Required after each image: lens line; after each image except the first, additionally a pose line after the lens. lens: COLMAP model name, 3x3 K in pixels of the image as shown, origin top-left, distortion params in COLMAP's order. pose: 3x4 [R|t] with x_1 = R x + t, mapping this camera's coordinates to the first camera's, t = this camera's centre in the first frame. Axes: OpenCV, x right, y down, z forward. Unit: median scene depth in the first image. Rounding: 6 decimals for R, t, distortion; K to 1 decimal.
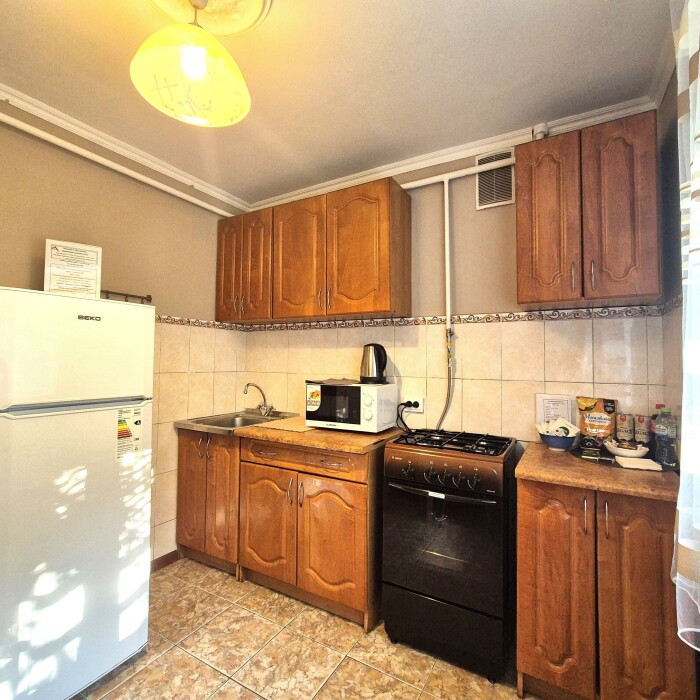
lens RADIAL K [[384.3, 0, 351.0], [0, 384.3, 345.4], [0, 0, 1]] dist [-0.004116, 0.002003]
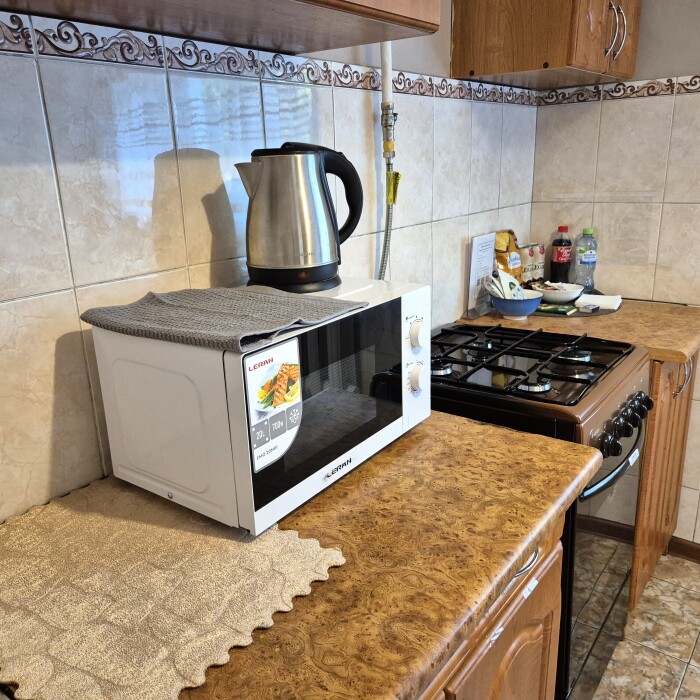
lens RADIAL K [[649.9, 0, 350.0], [0, 649.9, 350.0], [0, 0, 1]] dist [0.011462, 0.007303]
pose [[0.115229, -0.295916, 0.948238, -0.446298], [-0.002683, 0.954501, 0.298196, -0.001871], [-0.993335, -0.036905, 0.109193, 0.948109]]
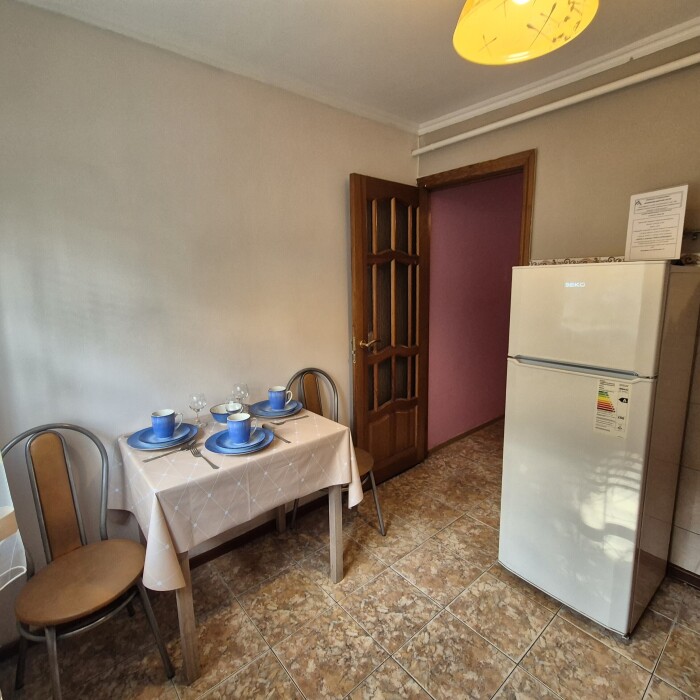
lens RADIAL K [[384.3, 0, 351.0], [0, 384.3, 345.4], [0, 0, 1]] dist [-0.004116, 0.002003]
pose [[-0.329648, 0.154803, -0.931326, 0.340266], [0.048089, 0.987938, 0.147192, -0.062632], [0.942878, 0.003735, -0.333116, 0.524560]]
